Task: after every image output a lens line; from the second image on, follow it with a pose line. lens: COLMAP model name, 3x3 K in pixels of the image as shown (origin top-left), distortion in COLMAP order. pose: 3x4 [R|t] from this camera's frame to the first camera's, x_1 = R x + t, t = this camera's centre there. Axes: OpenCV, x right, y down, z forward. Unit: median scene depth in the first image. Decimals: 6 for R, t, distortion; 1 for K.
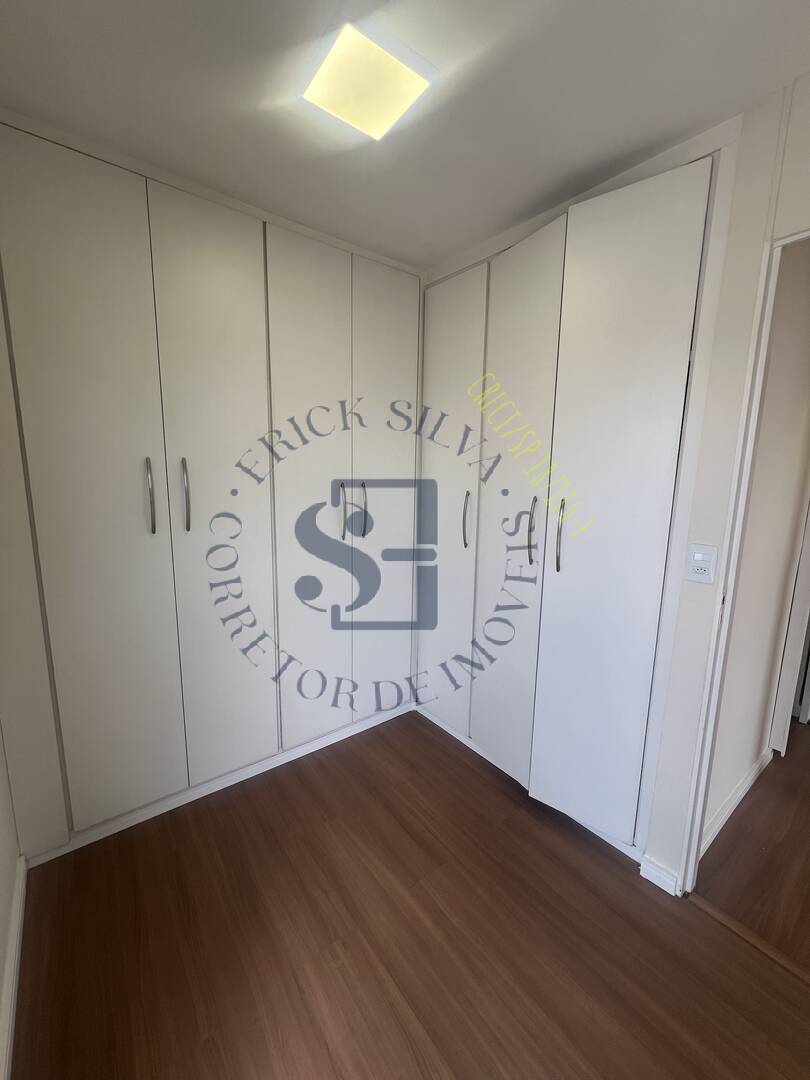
lens RADIAL K [[432.0, 0, 404.3], [0, 432.0, 540.5], [0, 0, 1]] dist [0.001100, -0.000377]
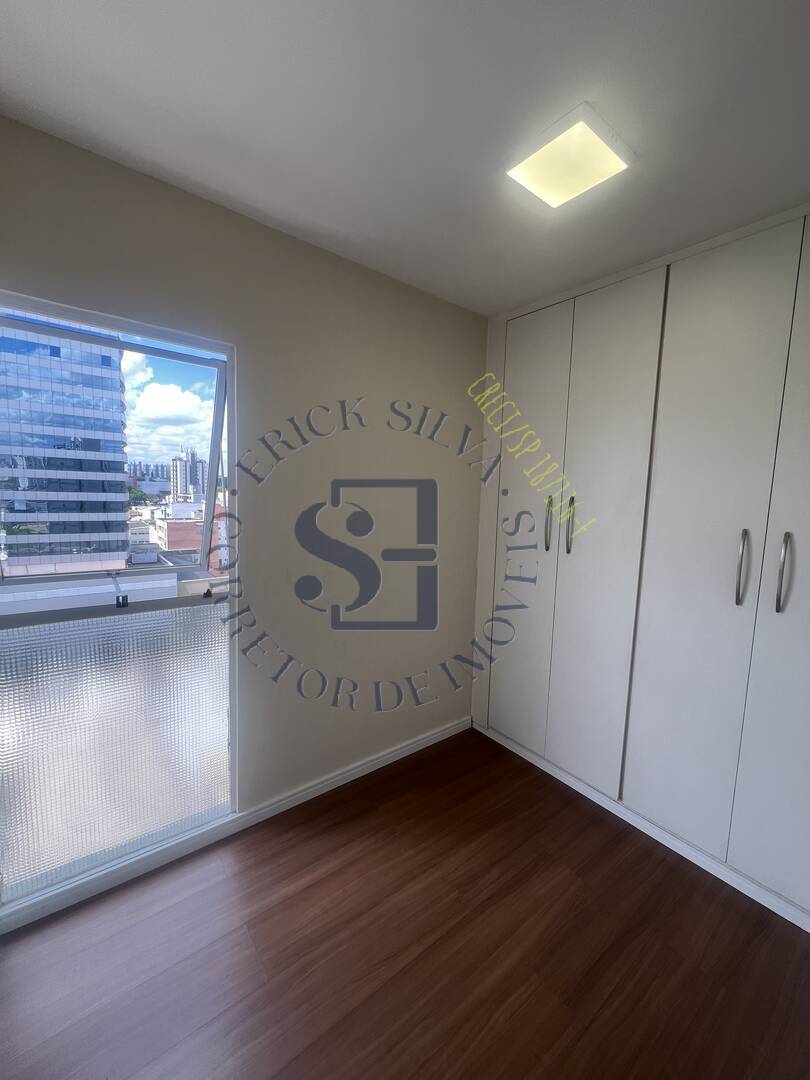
lens RADIAL K [[432.0, 0, 404.3], [0, 432.0, 540.5], [0, 0, 1]] dist [0.001100, -0.000377]
pose [[0.005040, 0.102738, -0.994696, 0.814931], [-0.183533, 0.977906, 0.100074, -0.114908], [0.983001, 0.182055, 0.023785, 0.550837]]
